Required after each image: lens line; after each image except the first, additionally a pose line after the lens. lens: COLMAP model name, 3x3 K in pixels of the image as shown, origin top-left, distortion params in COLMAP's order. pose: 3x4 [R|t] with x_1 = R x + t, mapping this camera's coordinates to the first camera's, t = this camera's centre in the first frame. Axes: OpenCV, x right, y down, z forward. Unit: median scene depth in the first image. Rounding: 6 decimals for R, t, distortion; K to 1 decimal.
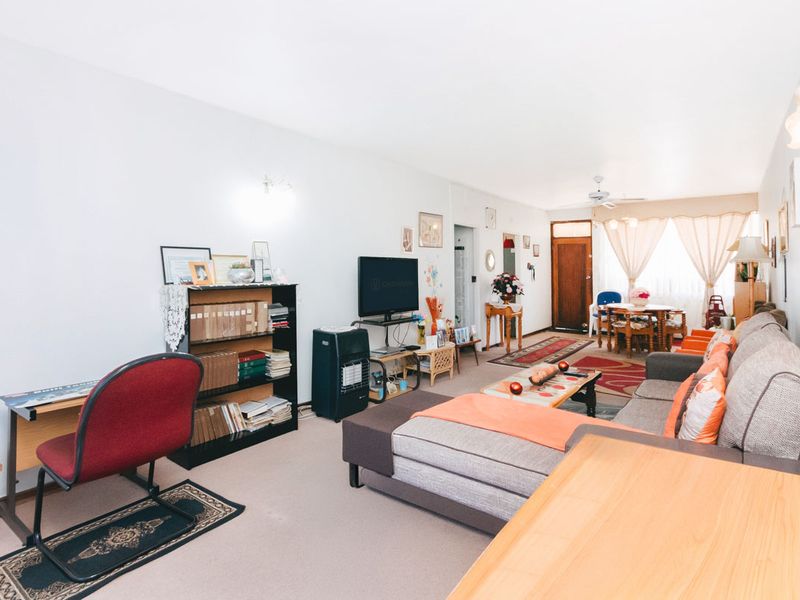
lens RADIAL K [[416.9, 0, 406.1], [0, 416.9, 299.8], [0, 0, 1]] dist [0.004719, 0.001261]
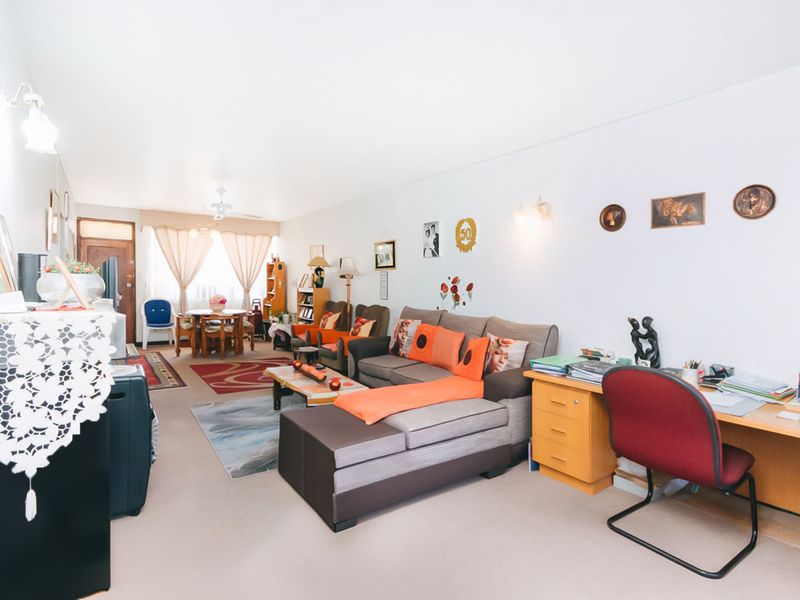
lens RADIAL K [[416.9, 0, 406.2], [0, 416.9, 299.9], [0, 0, 1]] dist [0.004719, 0.001261]
pose [[0.340733, -0.040218, 0.939299, -0.260681], [0.052719, 0.998330, 0.023621, -0.012870], [-0.938681, 0.041470, 0.342284, 0.146675]]
